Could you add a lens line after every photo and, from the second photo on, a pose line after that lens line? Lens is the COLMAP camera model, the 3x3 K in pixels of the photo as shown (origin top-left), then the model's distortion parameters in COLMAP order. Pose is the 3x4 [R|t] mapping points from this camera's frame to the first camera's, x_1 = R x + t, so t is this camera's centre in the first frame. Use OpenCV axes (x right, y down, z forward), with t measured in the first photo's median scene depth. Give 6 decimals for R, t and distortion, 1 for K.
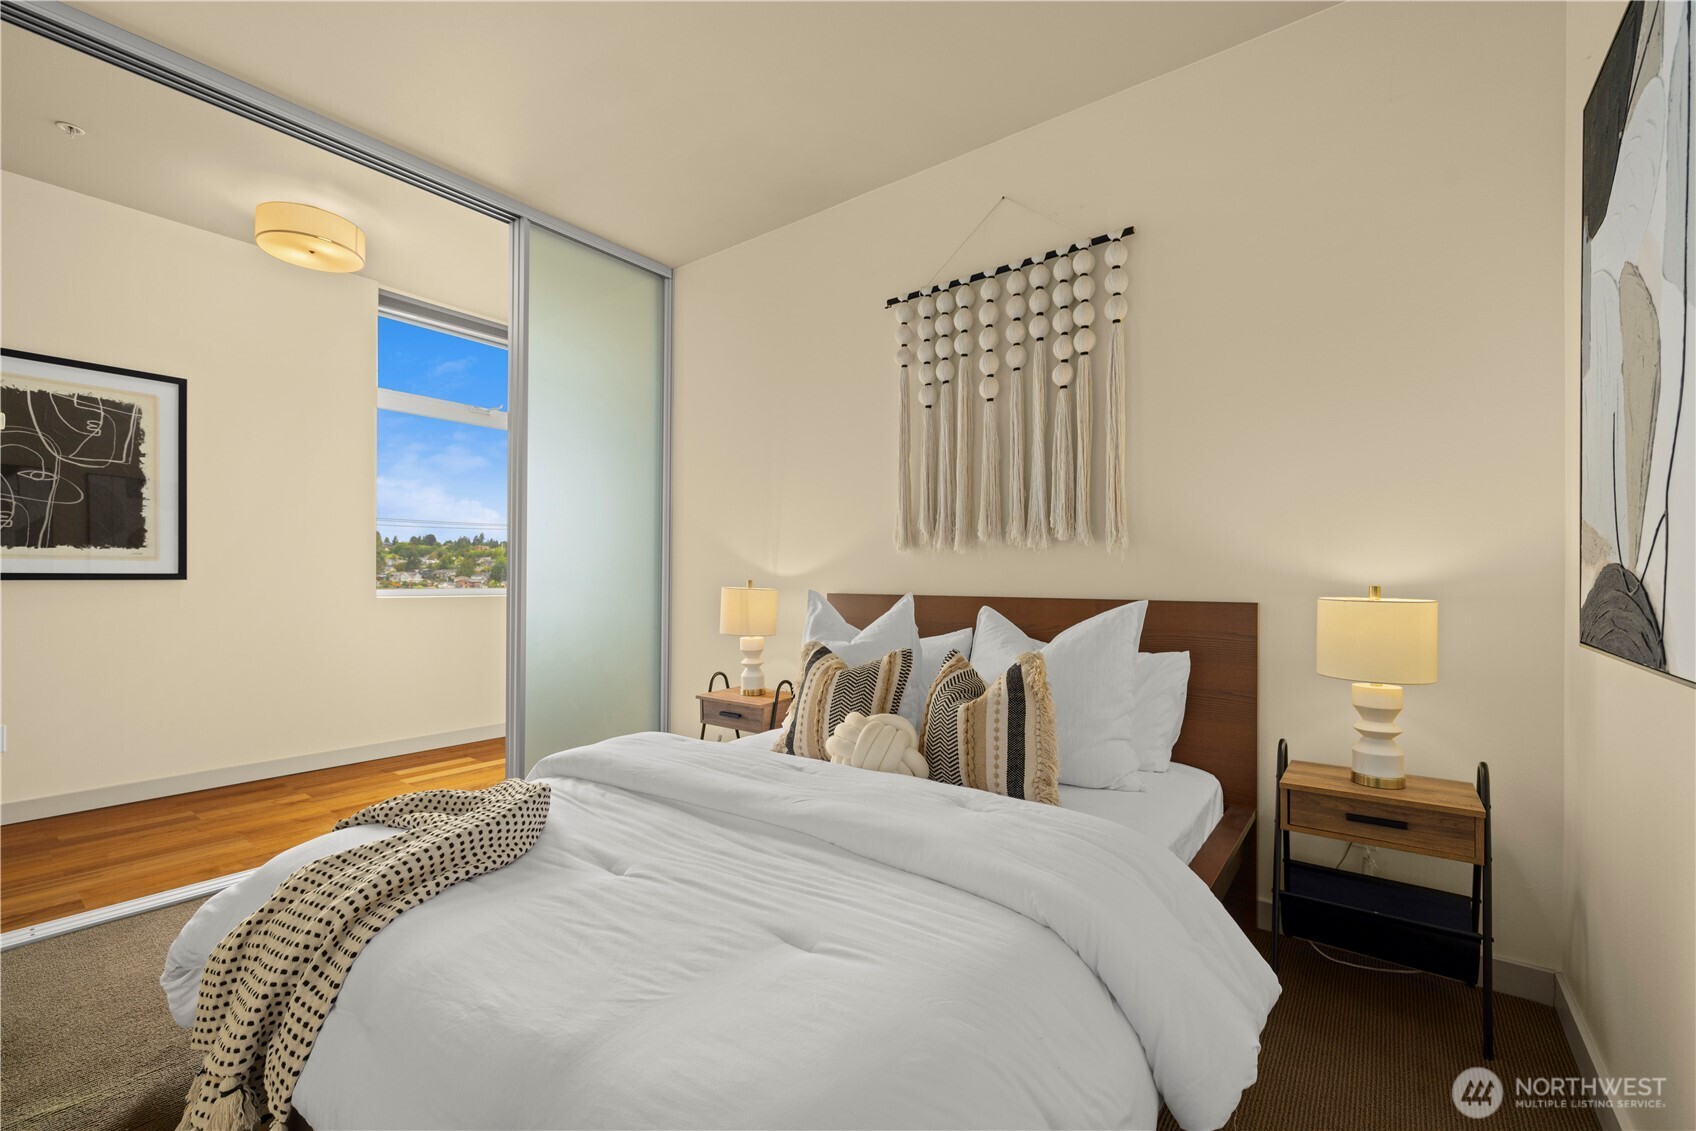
lens RADIAL K [[714.1, 0, 838.0], [0, 714.1, 564.5], [0, 0, 1]] dist [-0.000445, 0.000366]
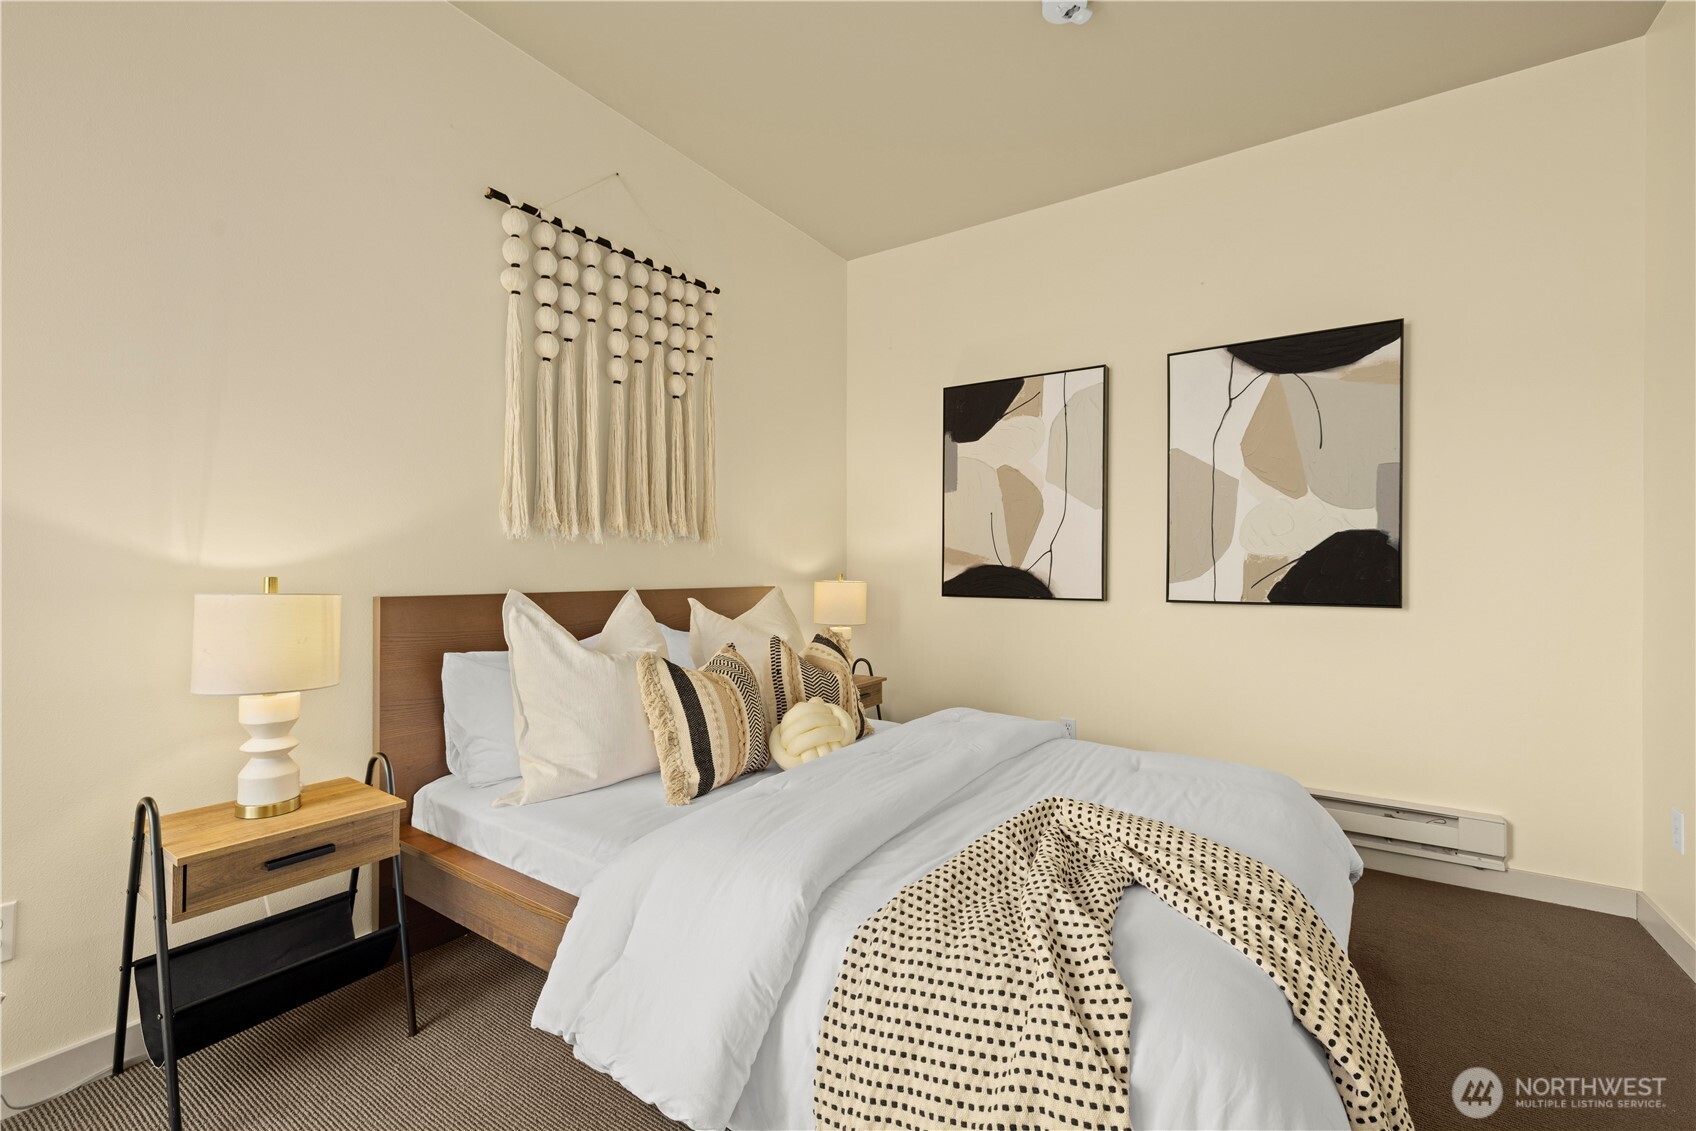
lens RADIAL K [[714.1, 0, 838.0], [0, 714.1, 564.5], [0, 0, 1]] dist [-0.000445, 0.000366]
pose [[-0.060910, 0.004217, 0.998134, -0.633621], [-0.014213, 0.999886, -0.005091, 0.009276], [-0.998042, -0.014497, -0.060843, 0.647702]]
